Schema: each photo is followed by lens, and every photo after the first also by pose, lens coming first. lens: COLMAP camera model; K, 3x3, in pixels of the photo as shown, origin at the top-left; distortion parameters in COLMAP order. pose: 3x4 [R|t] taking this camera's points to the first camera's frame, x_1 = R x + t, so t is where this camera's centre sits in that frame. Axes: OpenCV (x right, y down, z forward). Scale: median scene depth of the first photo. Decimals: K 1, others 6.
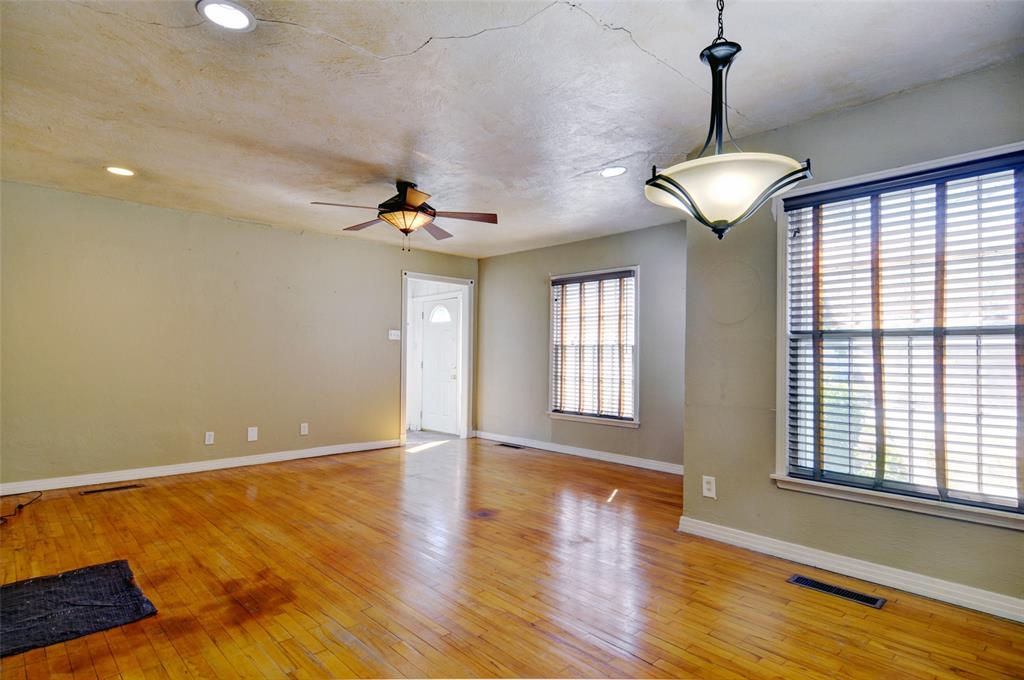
lens RADIAL K [[553.9, 0, 513.7], [0, 553.9, 345.8], [0, 0, 1]] dist [0.005825, 0.000030]
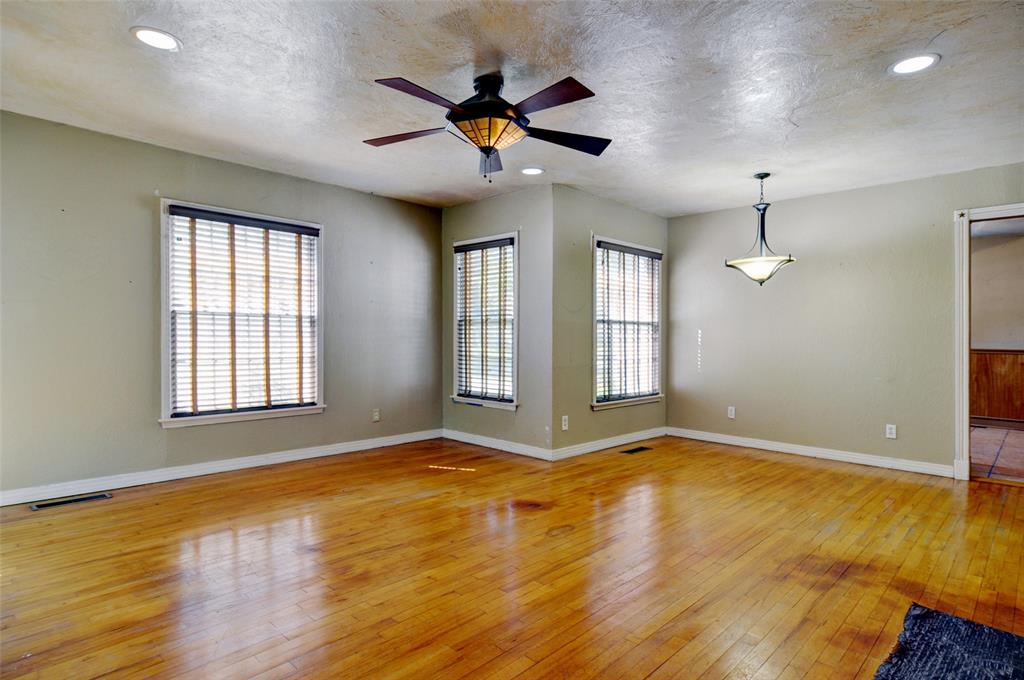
lens RADIAL K [[553.9, 0, 516.3], [0, 553.9, 343.5], [0, 0, 1]] dist [0.005825, 0.000030]
pose [[-0.059174, -0.025710, 0.997917, -1.016437], [-0.032114, 0.999200, 0.023839, 0.014625], [-0.997731, -0.030637, -0.059953, 1.148903]]
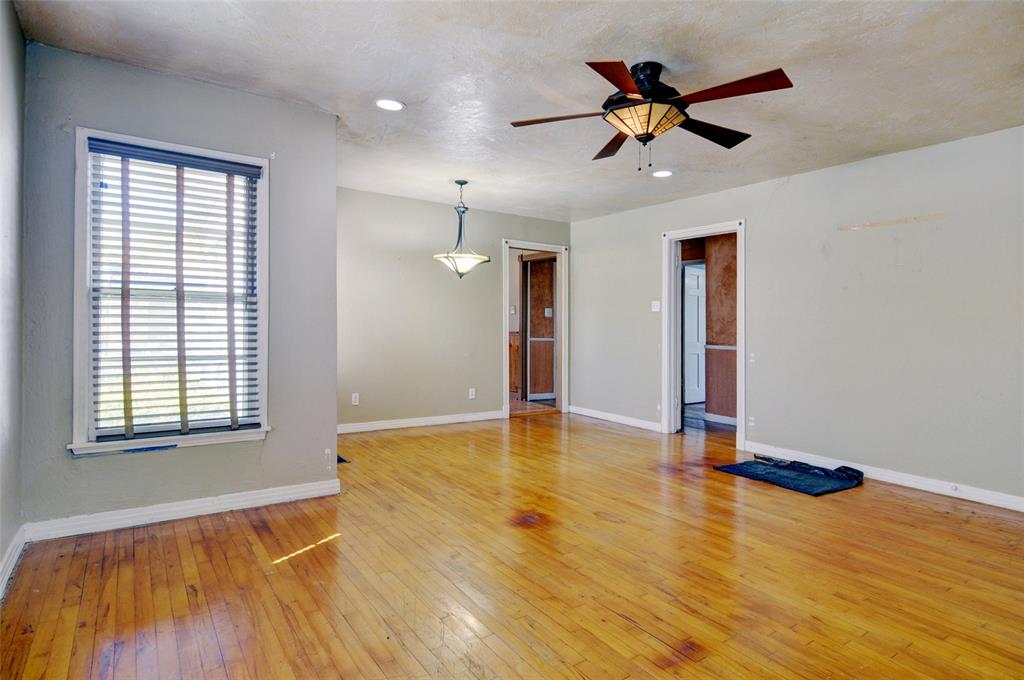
lens RADIAL K [[553.9, 0, 545.5], [0, 553.9, 320.0], [0, 0, 1]] dist [0.005825, 0.000030]
pose [[-0.993561, -0.030288, 0.109178, -0.177134], [-0.033693, 0.998997, -0.029484, 0.036236], [-0.108176, -0.032973, -0.993585, 1.904900]]
